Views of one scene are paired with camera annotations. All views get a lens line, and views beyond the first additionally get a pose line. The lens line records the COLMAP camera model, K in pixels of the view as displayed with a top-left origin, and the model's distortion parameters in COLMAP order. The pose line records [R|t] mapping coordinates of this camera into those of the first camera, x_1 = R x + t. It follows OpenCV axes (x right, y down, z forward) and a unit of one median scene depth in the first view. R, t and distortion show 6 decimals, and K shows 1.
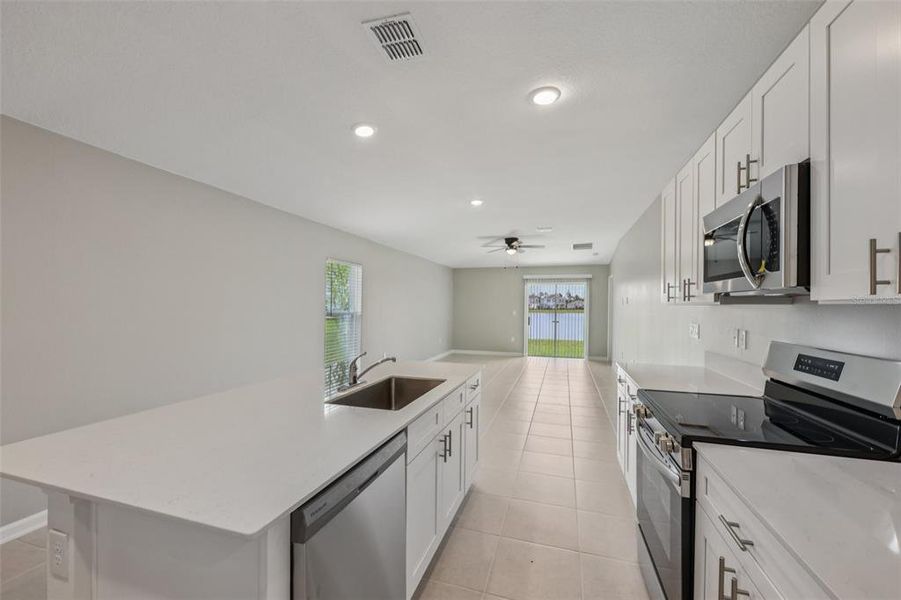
lens RADIAL K [[360.1, 0, 450.5], [0, 360.1, 300.0], [0, 0, 1]] dist [0.000340, 0.000001]
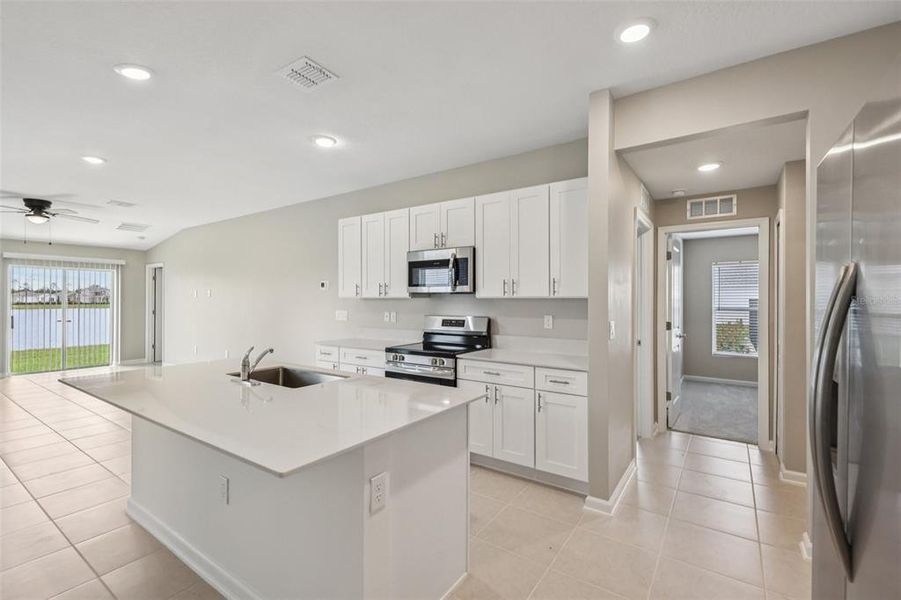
lens RADIAL K [[401.5, 0, 450.5], [0, 401.5, 300.0], [0, 0, 1]] dist [0.002290, 0.000221]
pose [[0.297373, -0.010309, 0.954706, -0.321792], [-0.009680, 0.999858, 0.013812, -0.002473], [-0.954712, -0.013349, 0.297231, 0.038126]]
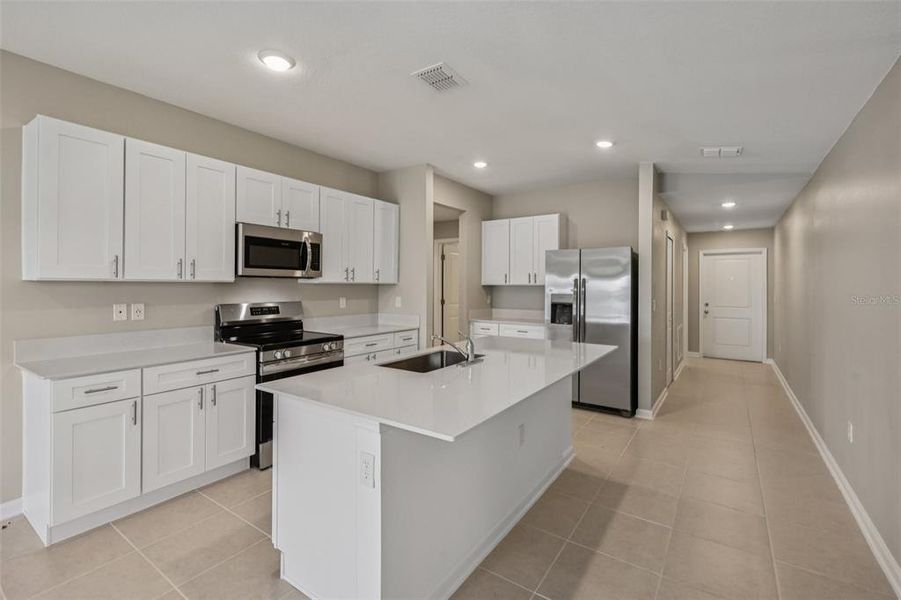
lens RADIAL K [[390.4, 0, 449.8], [0, 390.4, 288.0], [0, 0, 1]] dist [-0.000563, -0.000104]
pose [[-0.956571, -0.016101, 0.291054, -0.149472], [-0.017530, 0.999844, -0.002303, 0.006170], [-0.290971, -0.007305, -0.956704, 0.578576]]
